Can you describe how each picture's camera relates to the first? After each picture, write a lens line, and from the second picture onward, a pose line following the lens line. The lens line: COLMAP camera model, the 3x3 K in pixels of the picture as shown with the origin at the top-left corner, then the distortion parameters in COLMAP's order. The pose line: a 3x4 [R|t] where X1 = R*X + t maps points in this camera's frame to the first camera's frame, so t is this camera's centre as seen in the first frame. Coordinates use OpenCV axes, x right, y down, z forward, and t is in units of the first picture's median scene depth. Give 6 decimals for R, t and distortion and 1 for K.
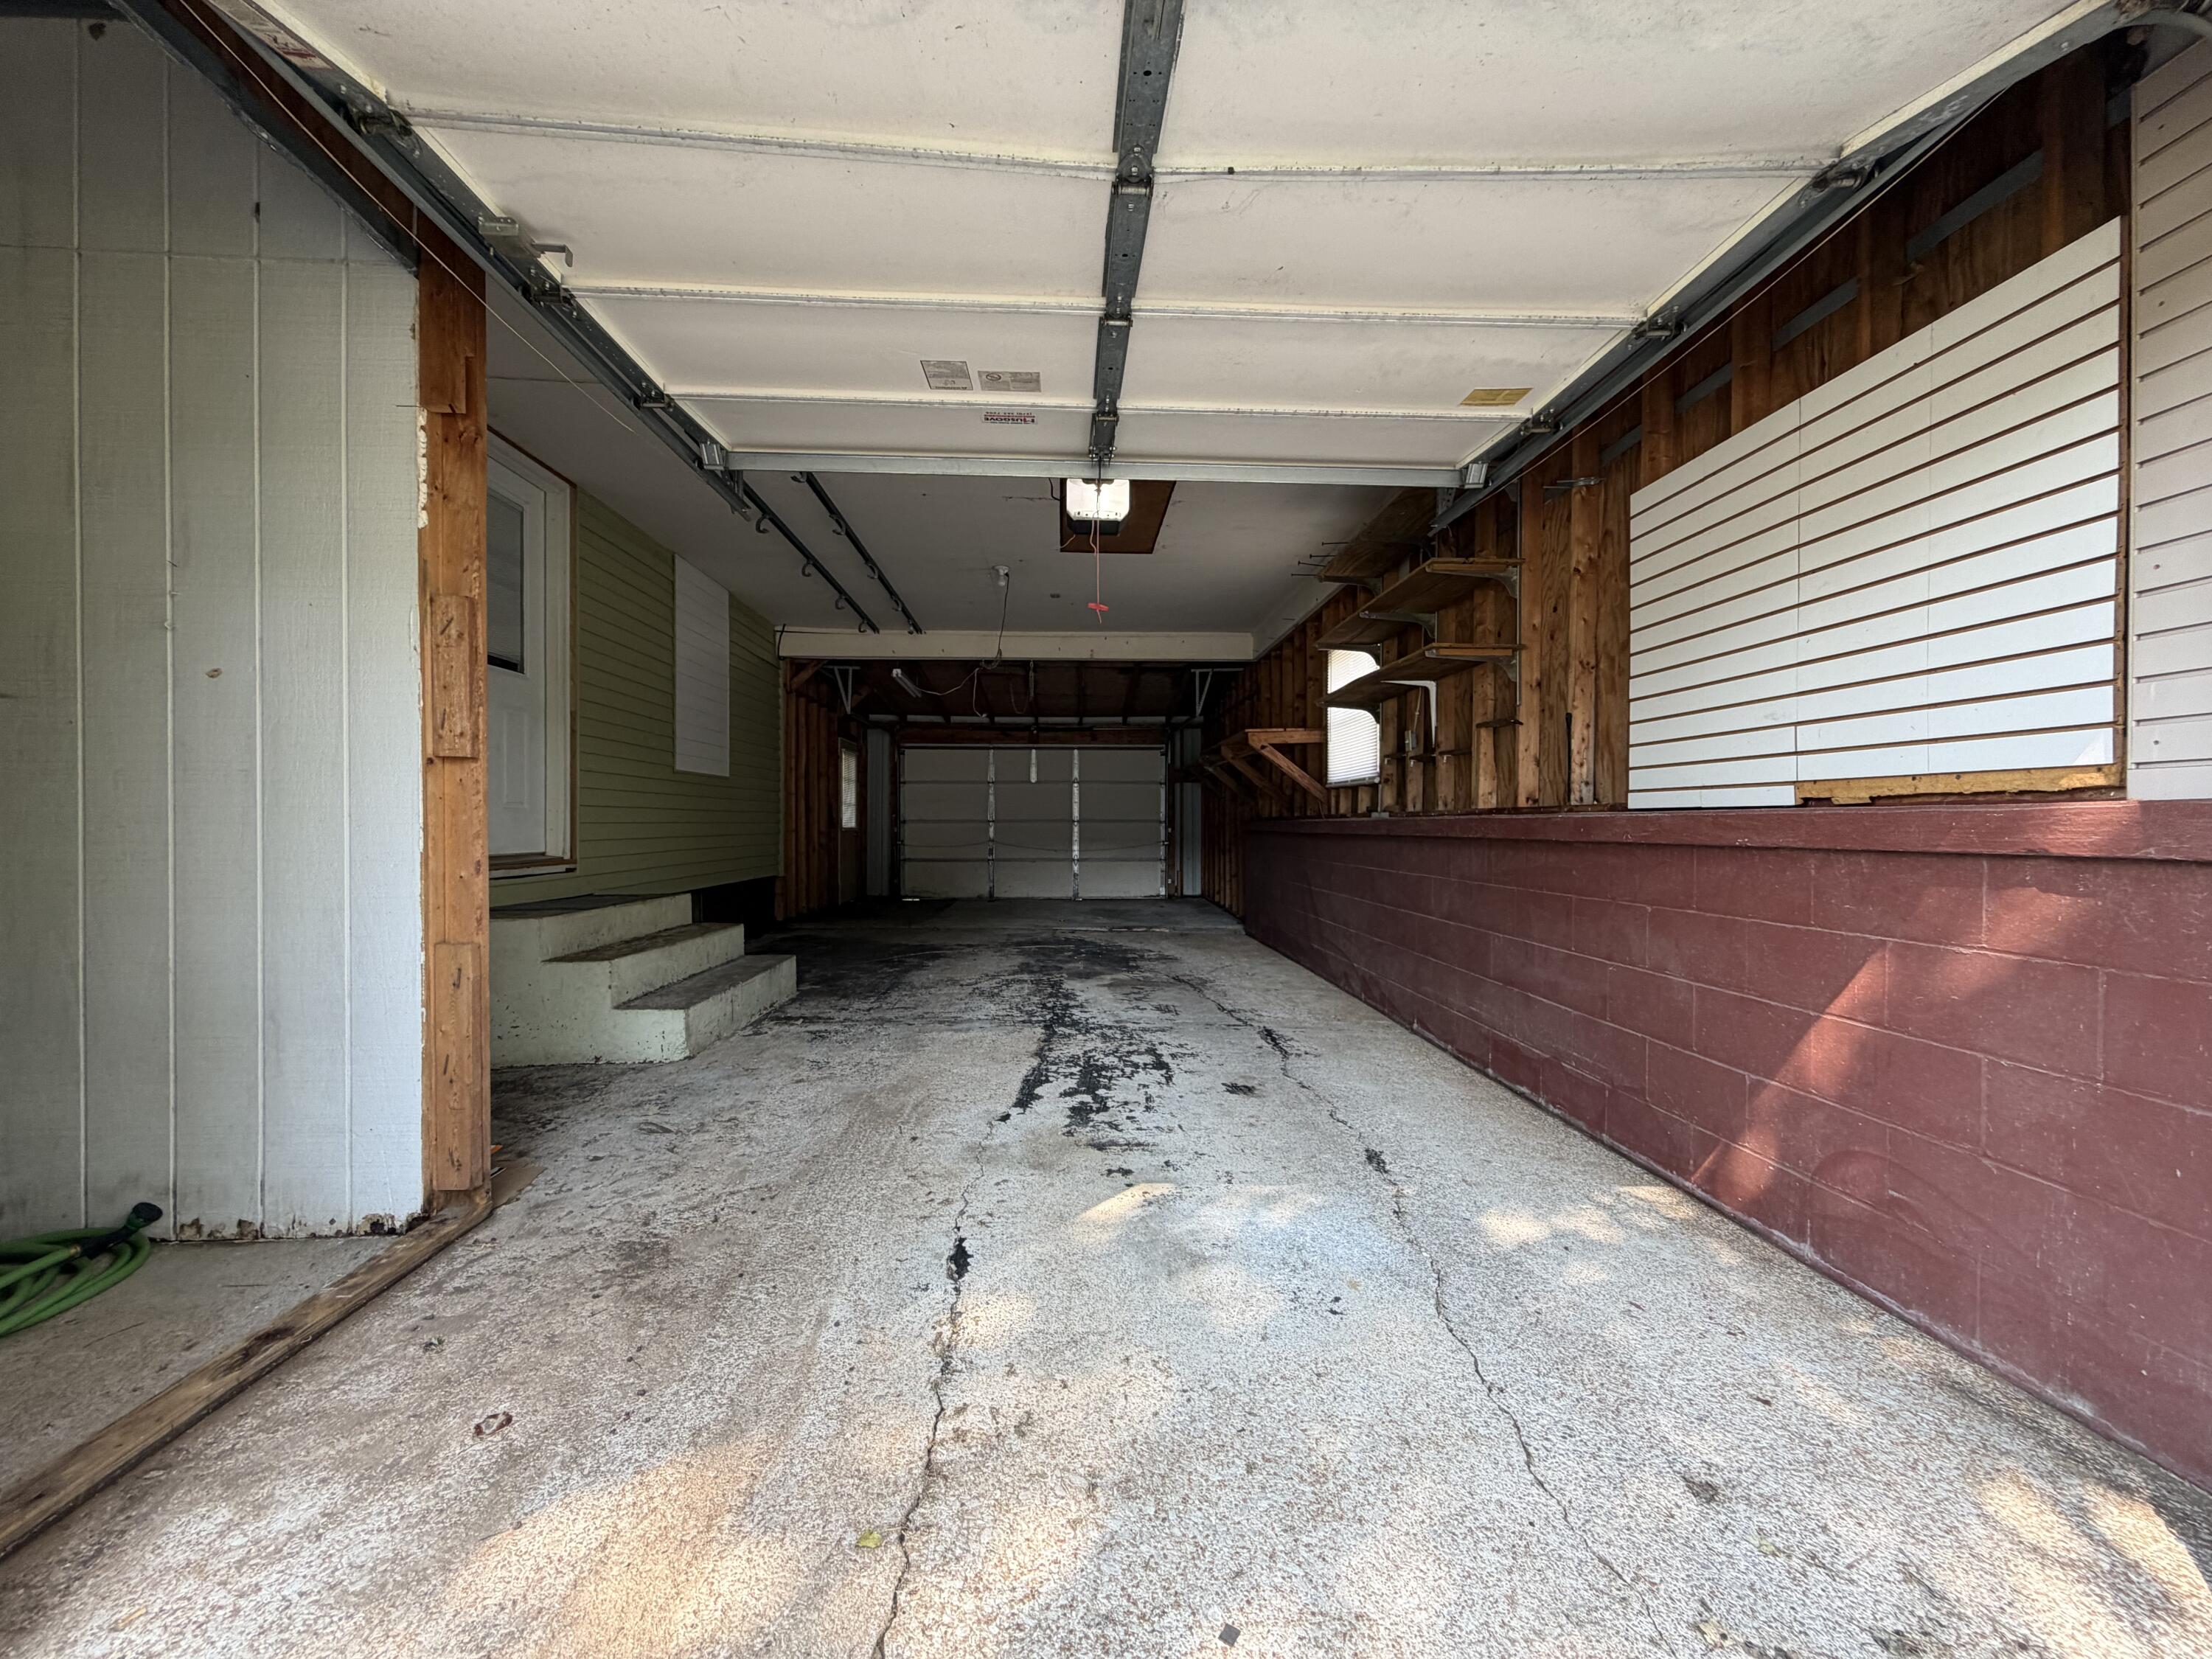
lens RADIAL K [[878.3, 0, 1107.2], [0, 878.3, 826.6], [0, 0, 1]] dist [-0.000446, 0.000409]
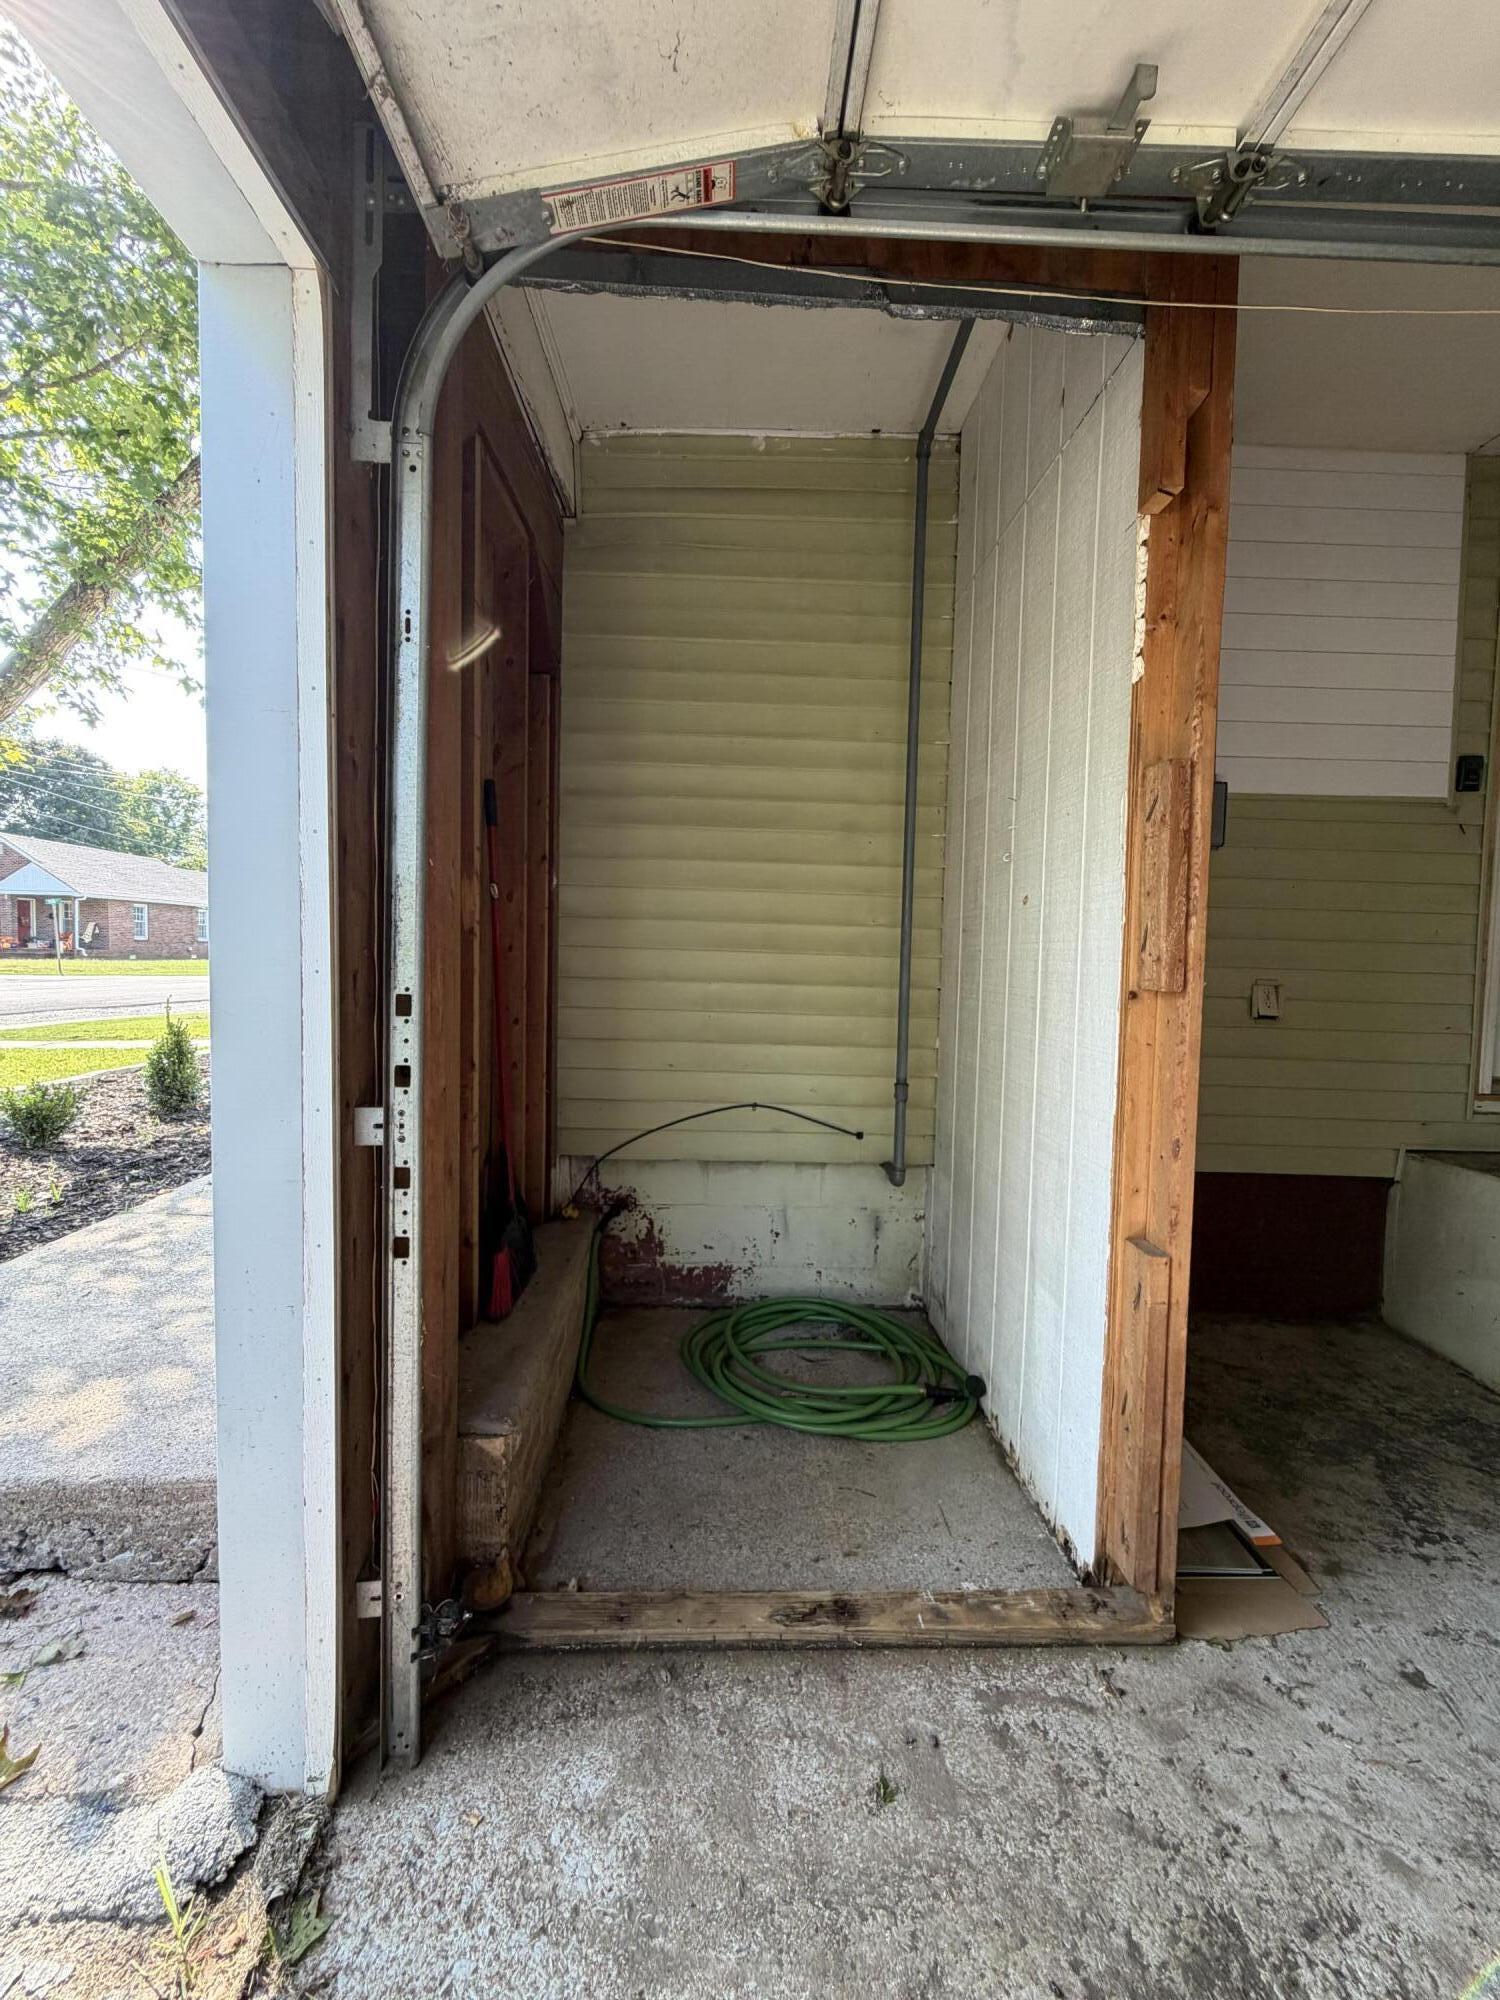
lens RADIAL K [[794.1, 0, 748.8], [0, 794.1, 994.7], [0, 0, 1]] dist [-0.000446, 0.000409]
pose [[-0.026574, 0.045897, -0.998593, -0.092595], [-0.028194, 0.998514, 0.046644, -0.101730], [0.999249, 0.029394, -0.025241, 0.721249]]
